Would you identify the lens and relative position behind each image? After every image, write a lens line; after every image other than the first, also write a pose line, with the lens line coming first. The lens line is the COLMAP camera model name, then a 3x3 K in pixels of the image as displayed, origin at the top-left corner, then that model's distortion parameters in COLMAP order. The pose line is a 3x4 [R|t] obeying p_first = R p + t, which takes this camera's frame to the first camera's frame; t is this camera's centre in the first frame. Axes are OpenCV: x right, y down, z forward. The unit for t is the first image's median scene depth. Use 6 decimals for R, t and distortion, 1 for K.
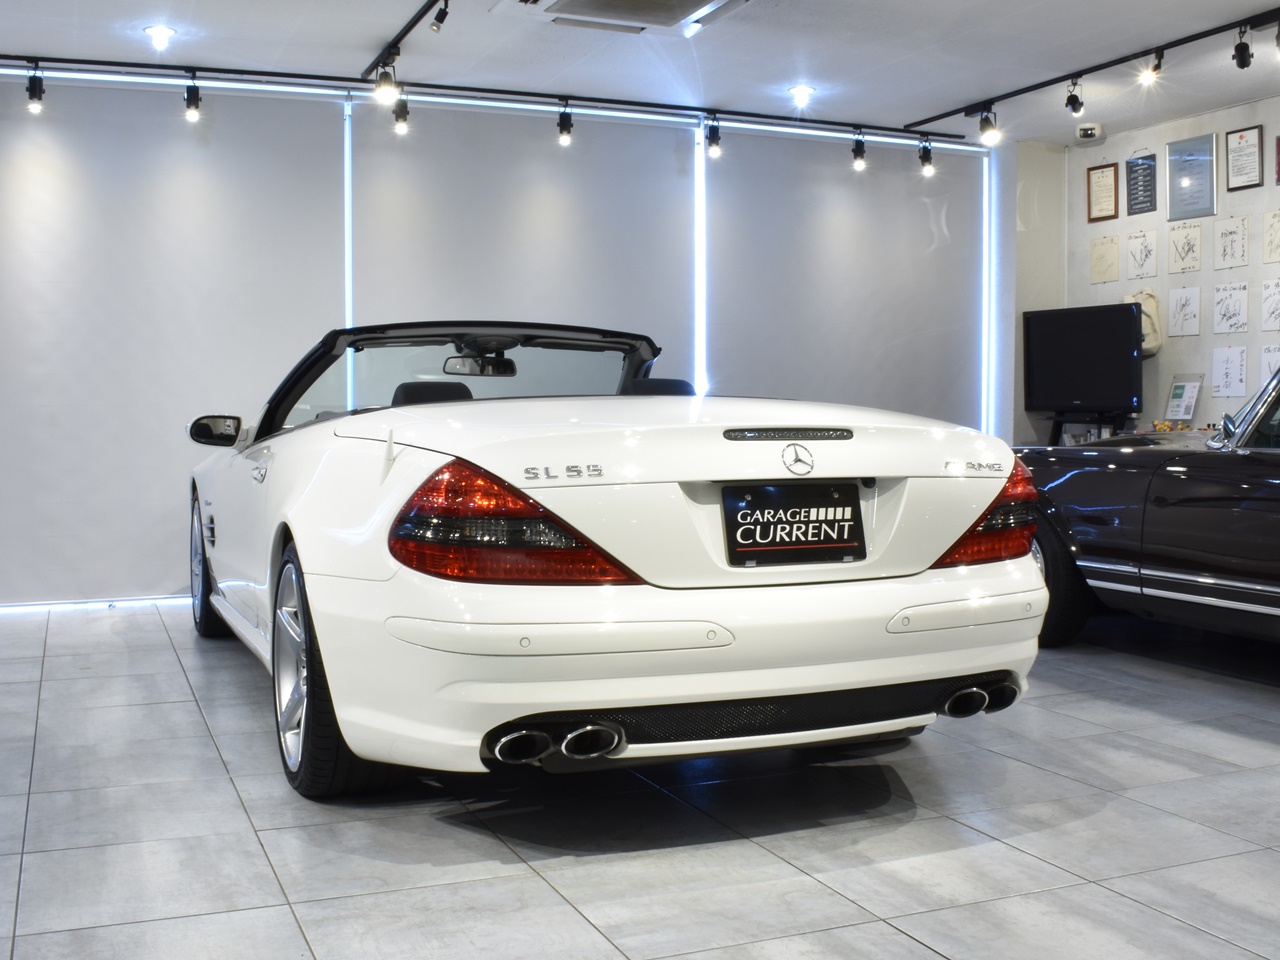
lens RADIAL K [[1293.7, 0, 668.5], [0, 1293.7, 484.0], [0, 0, 1]] dist [-0.114154, 0.014484]
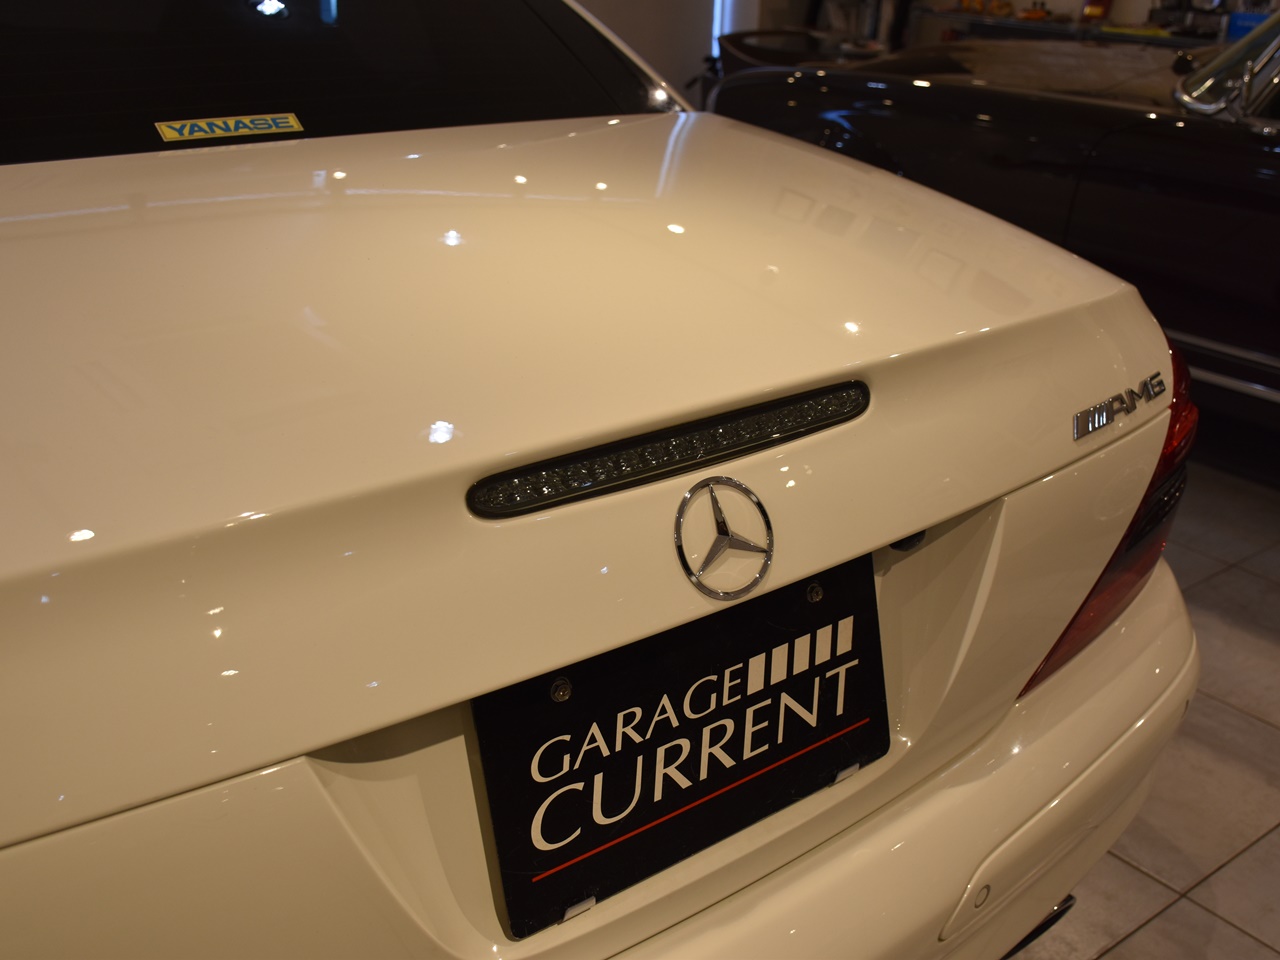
lens RADIAL K [[1321.6, 0, 640.0], [0, 1321.6, 480.0], [0, 0, 1]] dist [0.000291, 0.000356]
pose [[0.968384, -0.081764, 0.235686, 0.013281], [-0.004125, 0.939386, 0.342836, -0.131612], [-0.249432, -0.332969, 0.909349, 0.736589]]
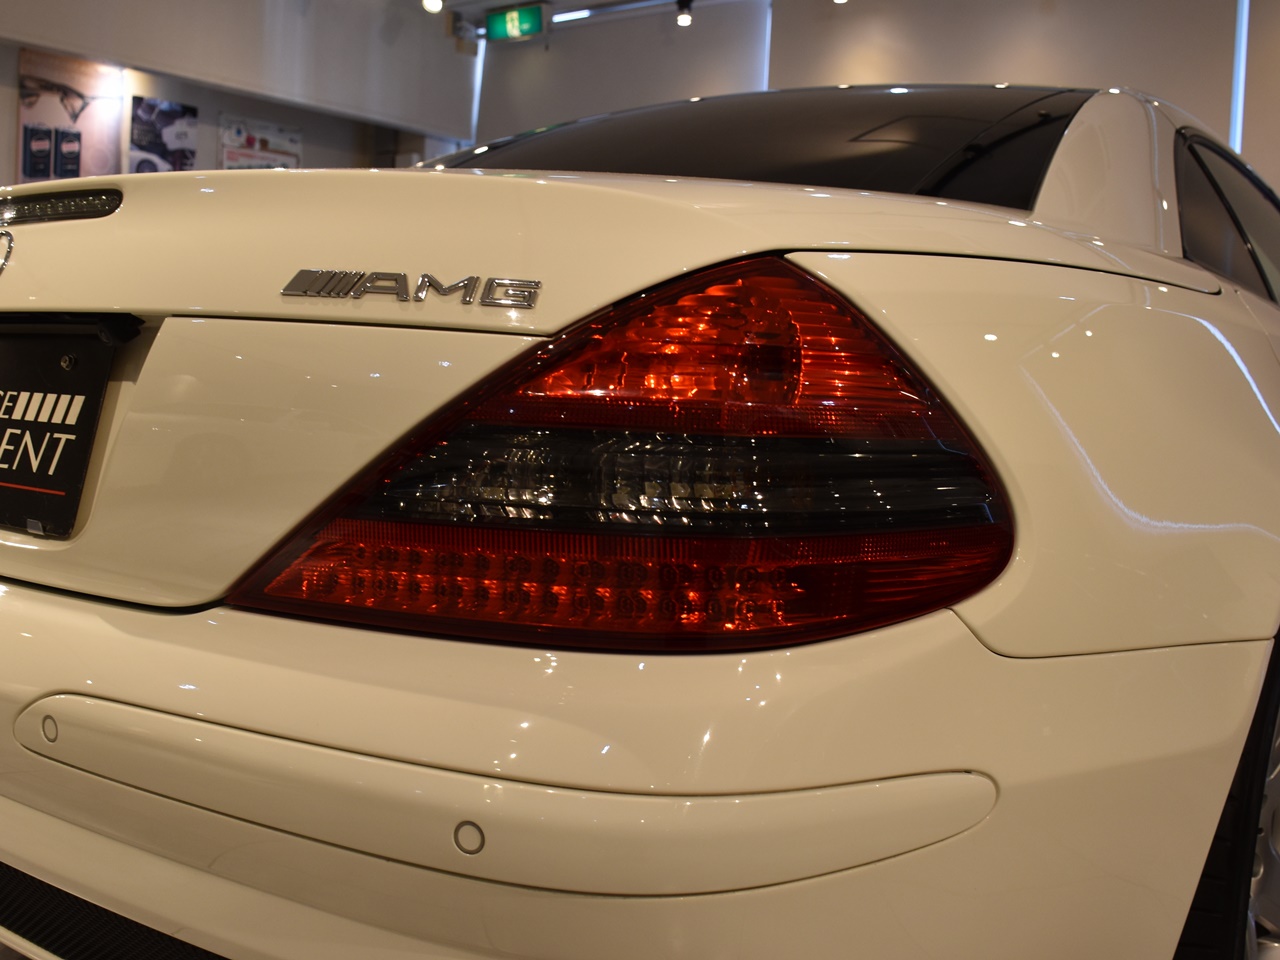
lens RADIAL K [[1293.7, 0, 668.5], [0, 1293.7, 484.0], [0, 0, 1]] dist [-0.114154, 0.014484]
pose [[0.531775, 0.086599, -0.842446, 0.552548], [-0.087430, 0.995057, 0.047099, 0.011795], [0.842360, 0.048609, 0.536718, 0.968845]]
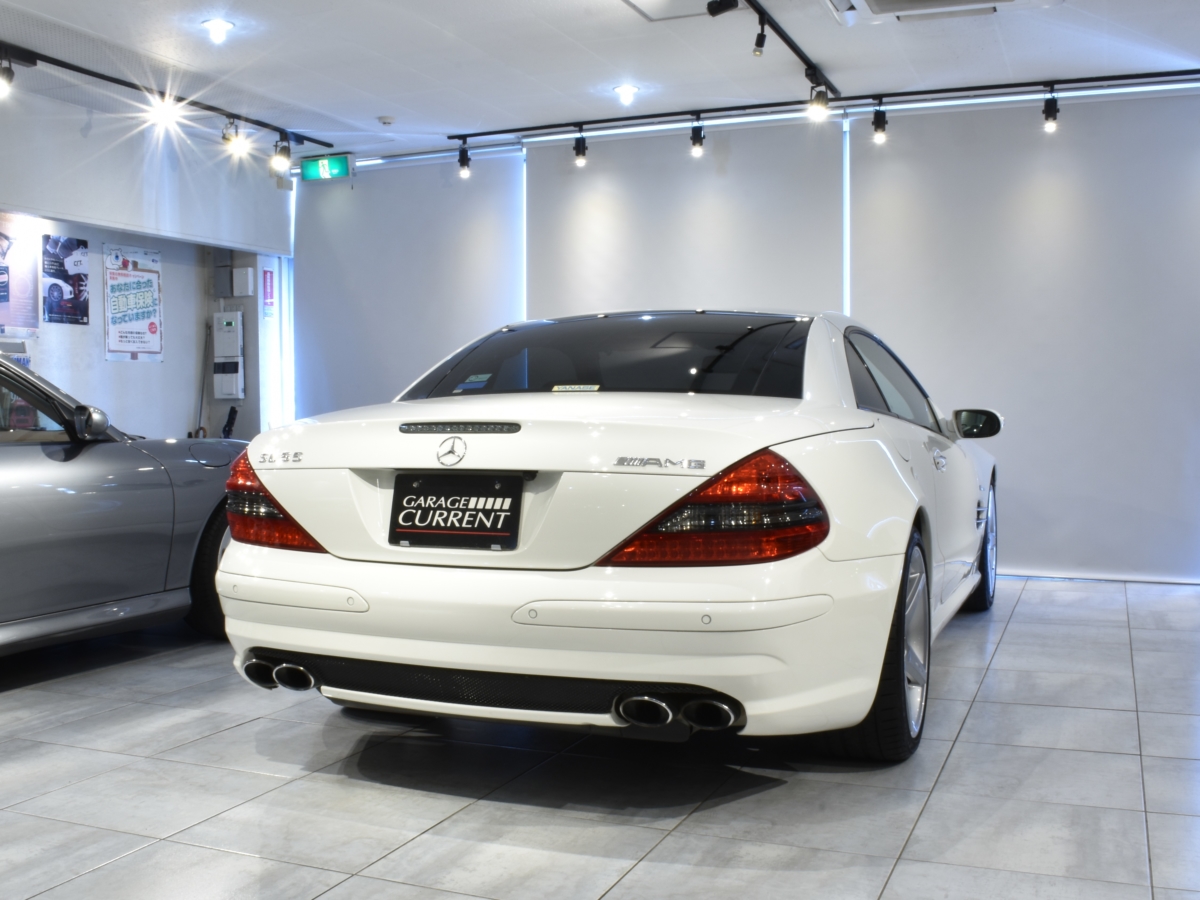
lens RADIAL K [[1212.8, 0, 626.7], [0, 1212.8, 453.7], [0, 0, 1]] dist [-0.114154, 0.014484]
pose [[0.723651, 0.019823, -0.689881, 0.900562], [-0.029898, 0.999549, -0.002641, -0.018540], [0.689518, 0.022538, 0.723918, 0.365425]]
